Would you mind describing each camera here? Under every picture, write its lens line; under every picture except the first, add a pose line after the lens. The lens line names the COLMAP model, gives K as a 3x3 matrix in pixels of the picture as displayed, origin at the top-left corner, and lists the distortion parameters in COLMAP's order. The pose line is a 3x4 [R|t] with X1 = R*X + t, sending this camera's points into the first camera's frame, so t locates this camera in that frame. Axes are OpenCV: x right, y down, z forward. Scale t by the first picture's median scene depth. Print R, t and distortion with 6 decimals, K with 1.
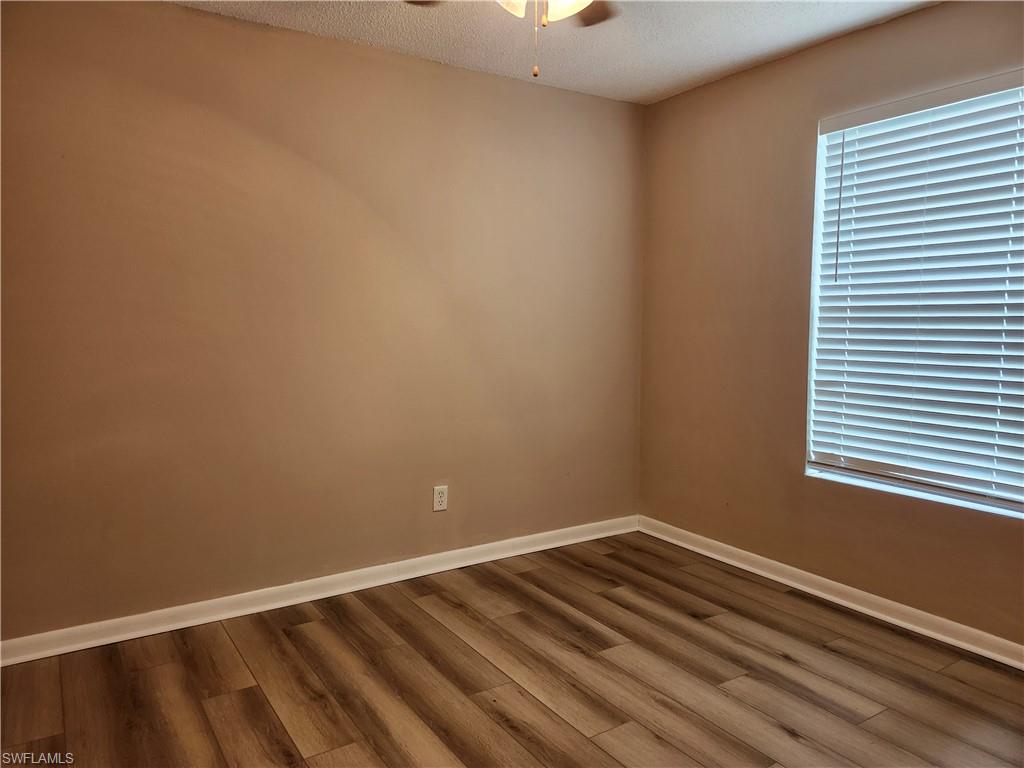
lens RADIAL K [[716.8, 0, 512.0], [0, 716.8, 384.0], [0, 0, 1]] dist [0.080927, -0.072478]
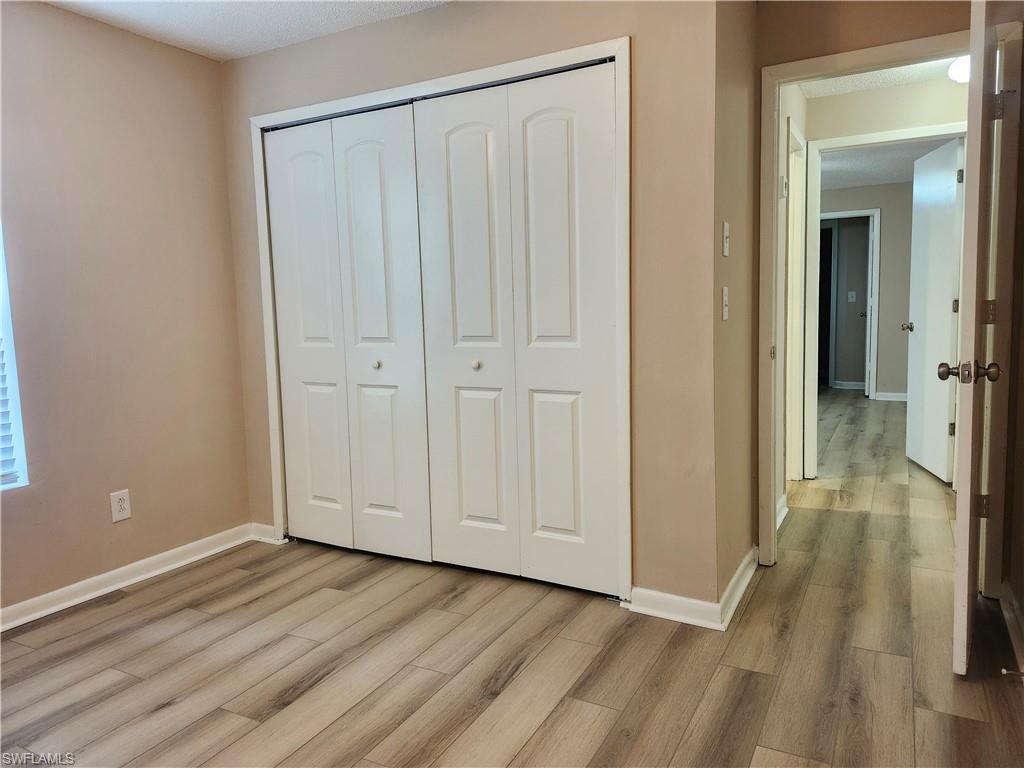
lens RADIAL K [[716.8, 0, 512.0], [0, 716.8, 384.0], [0, 0, 1]] dist [0.080927, -0.072478]
pose [[-0.475193, -0.104562, 0.873646, -0.692519], [0.093203, 0.981346, 0.168147, -0.102012], [-0.874931, 0.161329, -0.456584, 0.923779]]
